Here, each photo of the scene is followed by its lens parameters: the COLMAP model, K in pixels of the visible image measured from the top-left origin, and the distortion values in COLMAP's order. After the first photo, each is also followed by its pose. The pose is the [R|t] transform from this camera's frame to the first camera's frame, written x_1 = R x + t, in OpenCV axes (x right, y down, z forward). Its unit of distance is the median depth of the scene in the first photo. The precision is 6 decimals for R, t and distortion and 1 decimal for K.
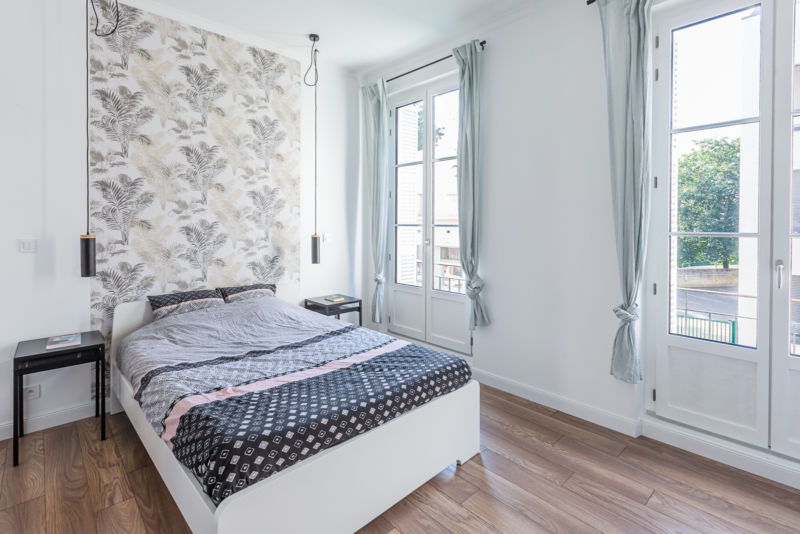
lens RADIAL K [[379.2, 0, 401.9], [0, 379.2, 266.3], [0, 0, 1]] dist [0.005989, 0.000935]
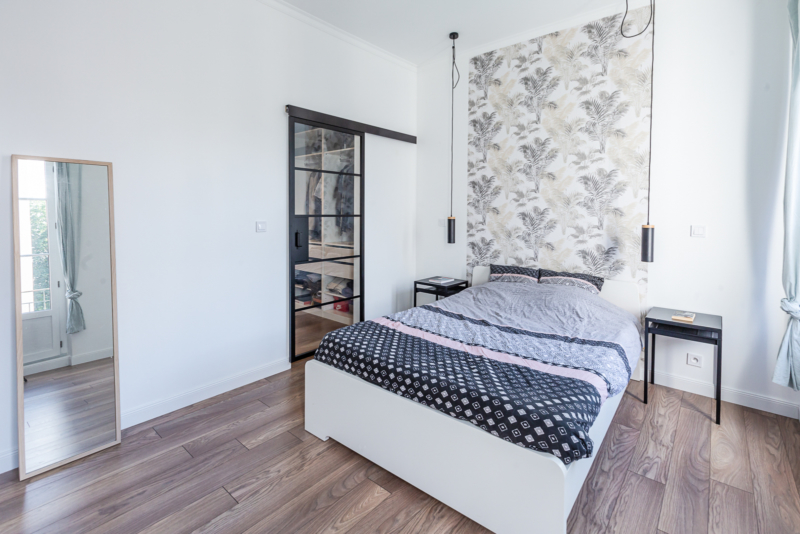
lens RADIAL K [[379.2, 0, 418.5], [0, 379.2, 260.4], [0, 0, 1]] dist [0.005989, 0.000935]
pose [[0.131897, 0.127824, -0.982987, 0.567863], [-0.117153, 0.986711, 0.112588, -0.051126], [0.984316, 0.100309, 0.145119, 0.508426]]
